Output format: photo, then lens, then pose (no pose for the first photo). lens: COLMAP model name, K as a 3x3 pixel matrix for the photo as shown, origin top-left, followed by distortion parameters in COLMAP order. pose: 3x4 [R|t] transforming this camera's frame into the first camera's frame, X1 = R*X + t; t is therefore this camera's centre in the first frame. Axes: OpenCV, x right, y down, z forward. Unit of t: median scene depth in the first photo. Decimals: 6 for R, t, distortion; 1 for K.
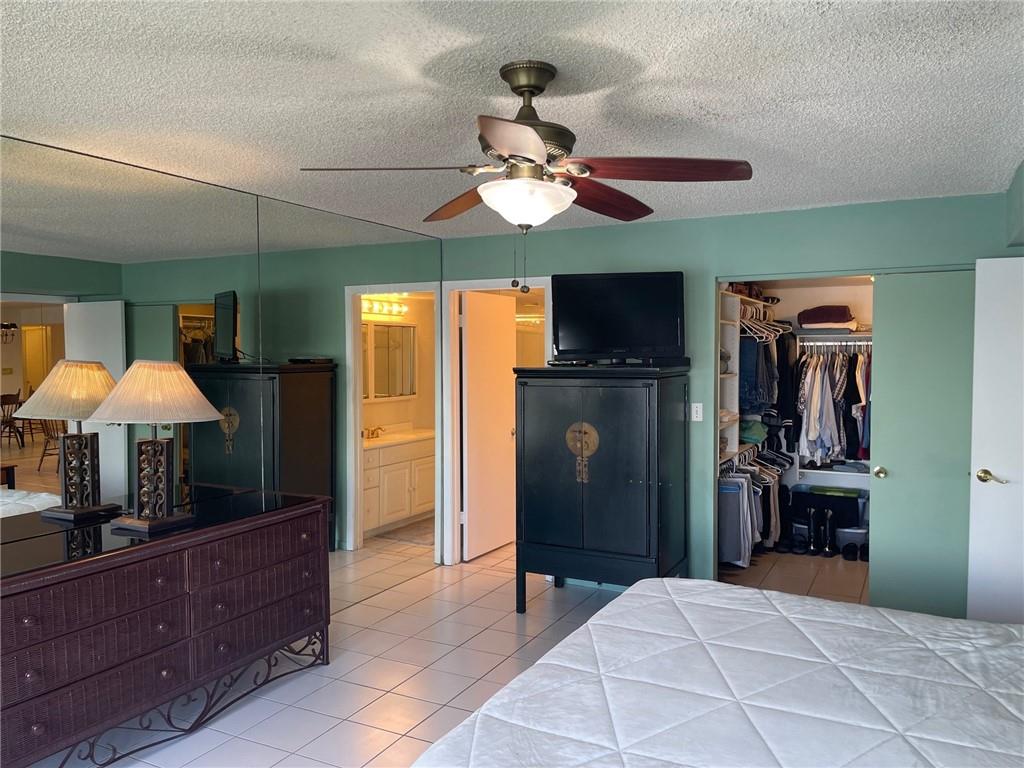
lens RADIAL K [[773.1, 0, 522.9], [0, 773.1, 385.8], [0, 0, 1]] dist [0.066820, -0.086026]
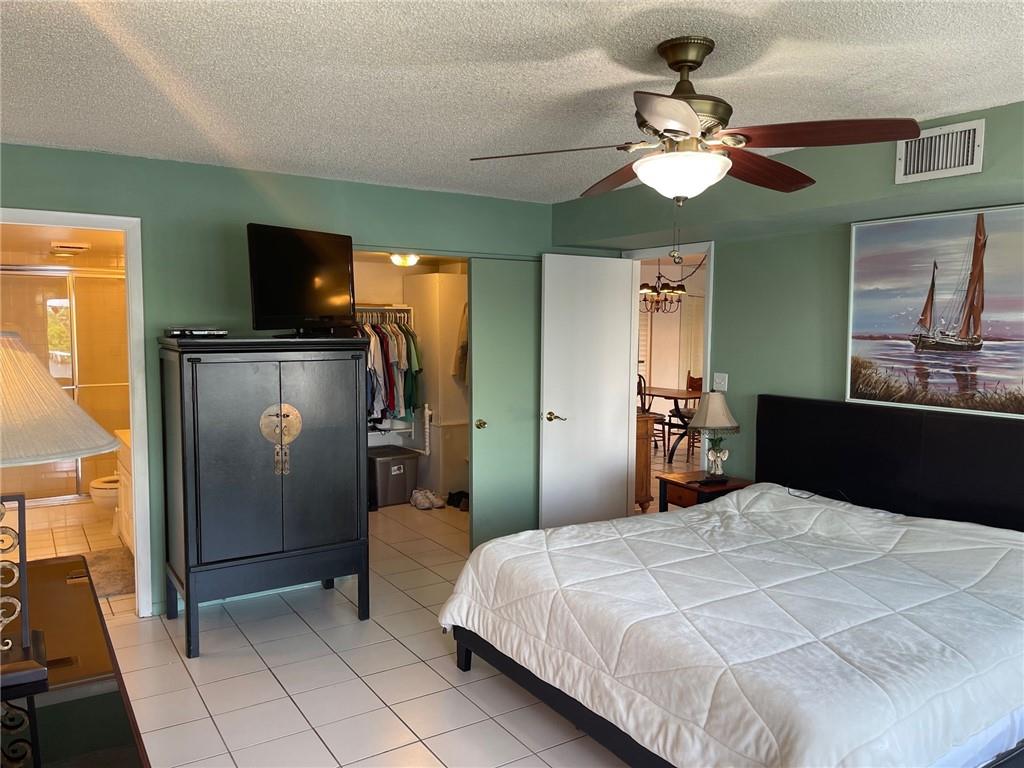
lens RADIAL K [[773.1, 0, 520.4], [0, 773.1, 384.8], [0, 0, 1]] dist [0.066820, -0.086026]
pose [[0.499663, -0.062255, 0.863980, -0.576147], [0.029282, 0.998058, 0.054981, -0.013450], [-0.865725, -0.002174, 0.500516, 0.383077]]
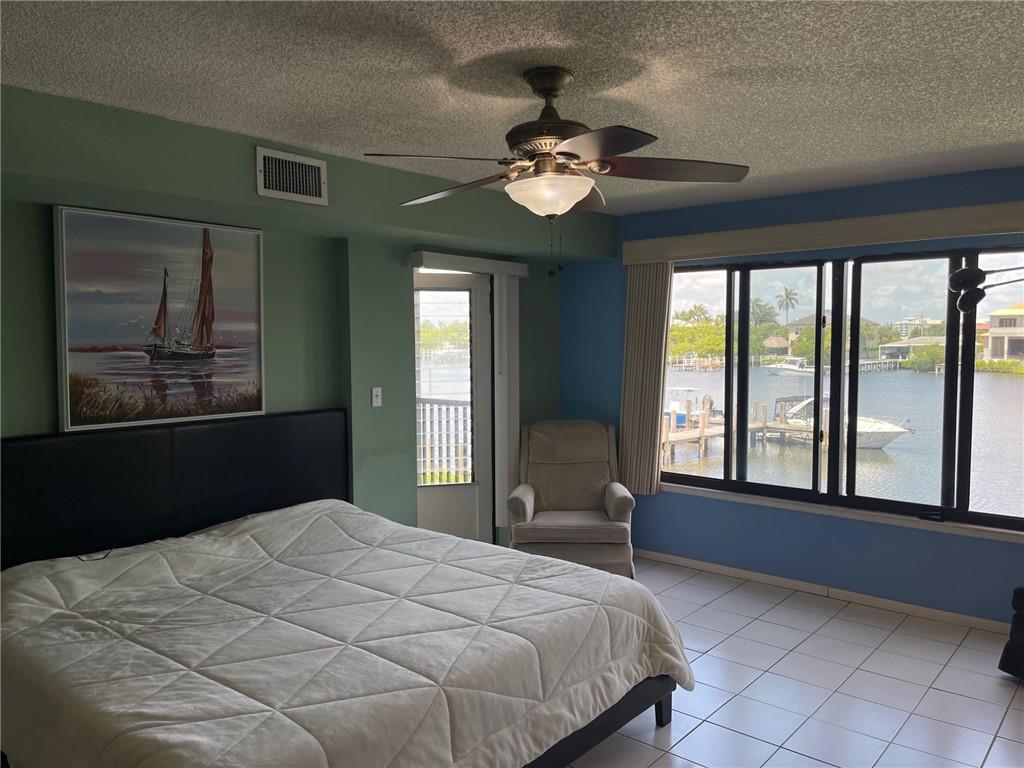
lens RADIAL K [[773.1, 0, 519.2], [0, 773.1, 389.0], [0, 0, 1]] dist [0.066820, -0.086026]
pose [[-0.974565, -0.009046, 0.223924, -0.115564], [0.015369, 0.994135, 0.107048, -0.046204], [-0.223580, 0.107766, -0.968710, 1.208204]]
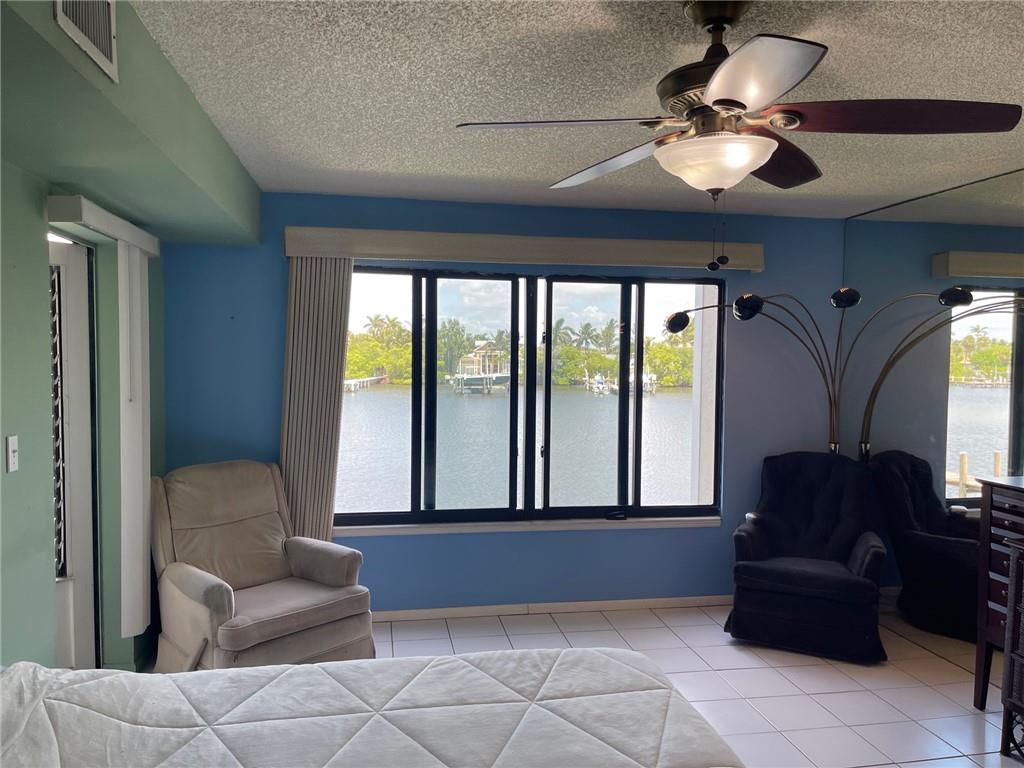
lens RADIAL K [[773.1, 0, 520.6], [0, 773.1, 387.0], [0, 0, 1]] dist [0.066820, -0.086026]
pose [[-0.793460, 0.020062, -0.608291, 0.389577], [-0.035787, 0.996189, 0.079537, -0.032225], [0.607569, 0.084879, -0.789719, 0.888471]]
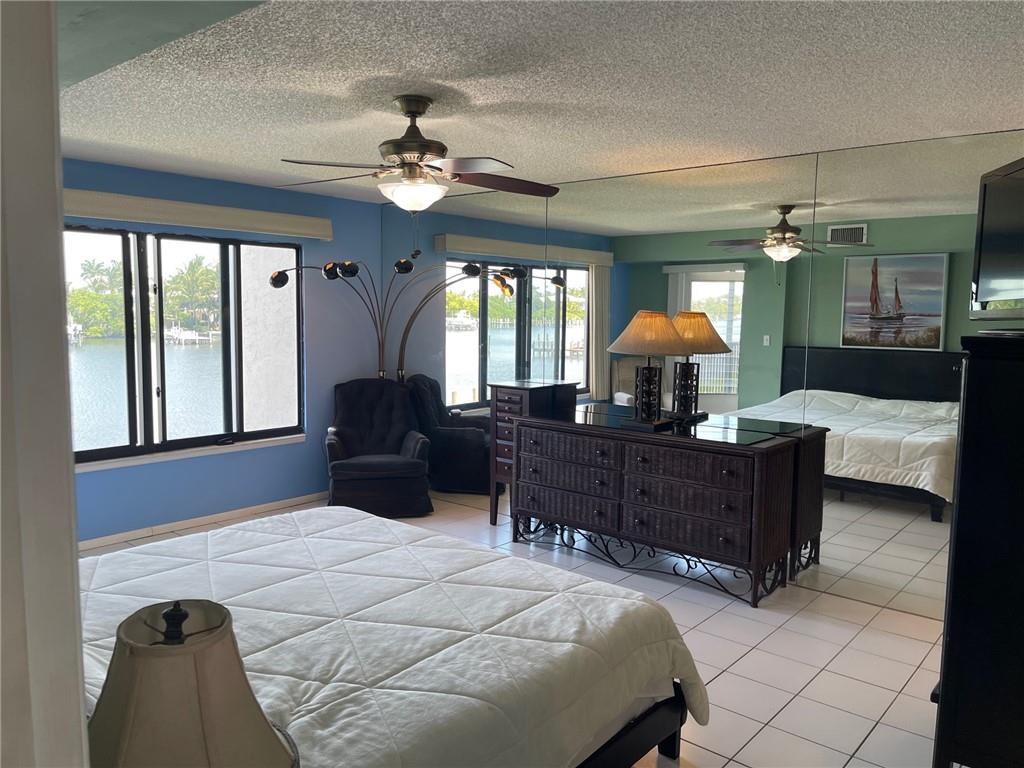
lens RADIAL K [[773.1, 0, 506.7], [0, 773.1, 385.0], [0, 0, 1]] dist [0.066820, -0.086026]
pose [[-0.234837, 0.094664, -0.967414, 0.783008], [-0.055238, 0.992339, 0.110511, -0.033338], [0.970464, 0.079390, -0.227808, 0.867023]]
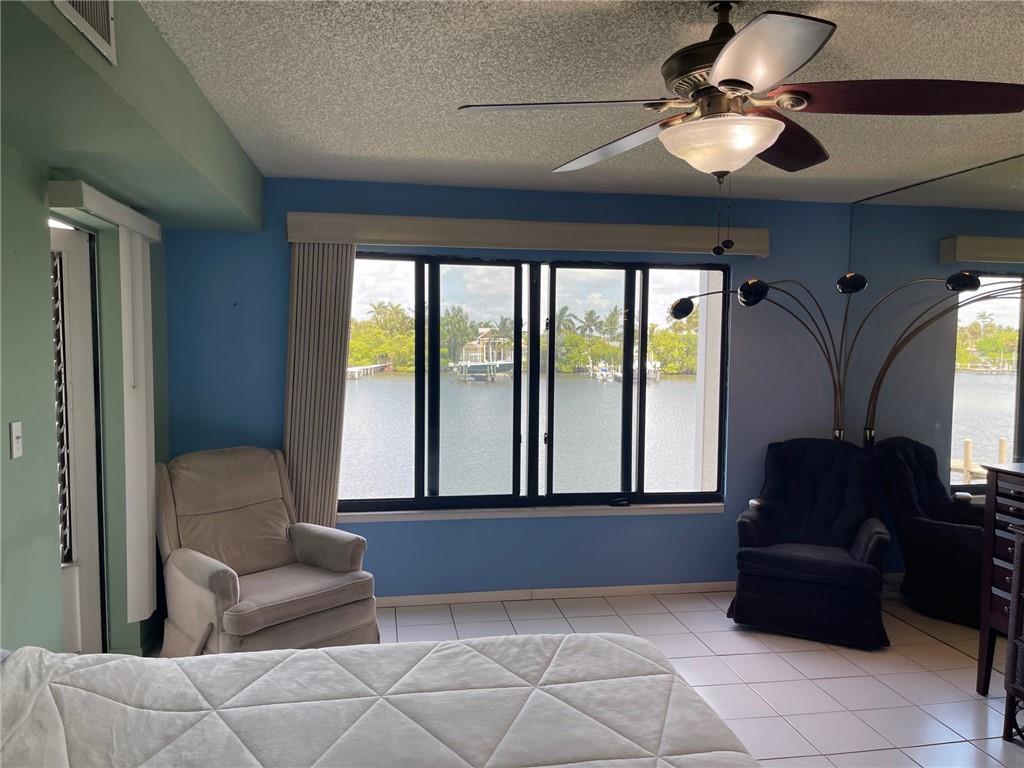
lens RADIAL K [[773.1, 0, 519.4], [0, 773.1, 391.2], [0, 0, 1]] dist [0.066820, -0.086026]
pose [[-0.797230, 0.033729, -0.602732, 0.387658], [-0.034586, 0.994246, 0.101384, -0.031104], [0.602684, 0.101672, -0.791477, 0.886788]]
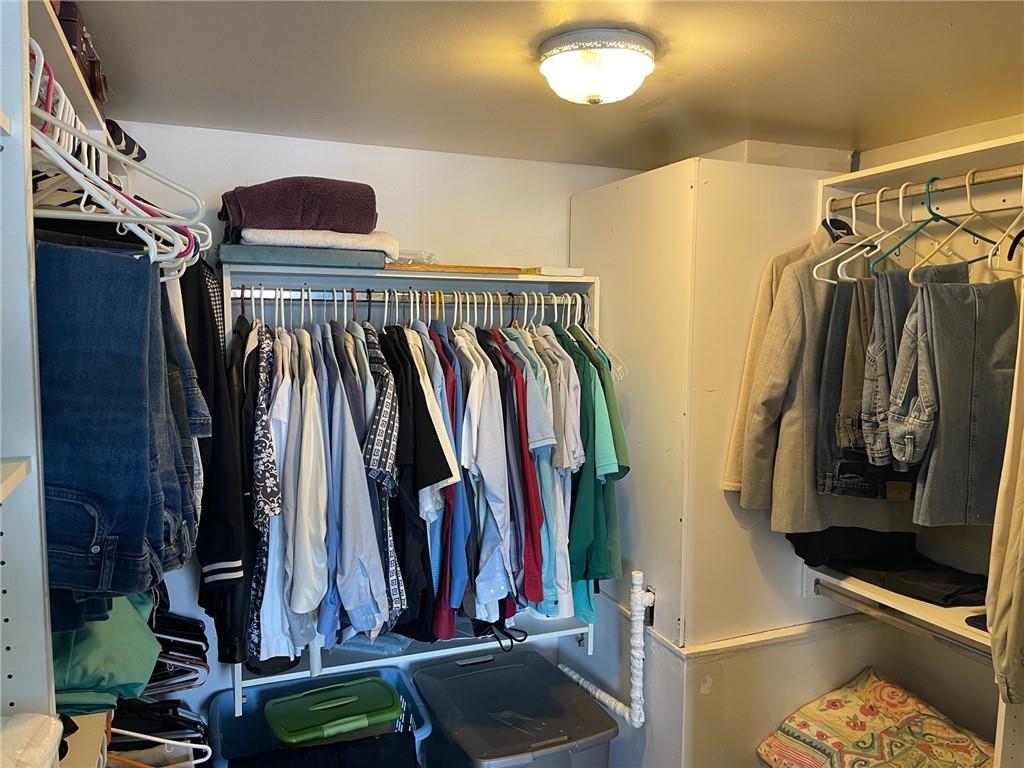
lens RADIAL K [[773.1, 0, 513.1], [0, 773.1, 383.1], [0, 0, 1]] dist [0.066820, -0.086026]
pose [[0.653168, -0.059996, 0.754832, 0.296624], [0.021441, 0.997922, 0.060764, -0.053900], [-0.756909, -0.023505, 0.653097, 1.103065]]
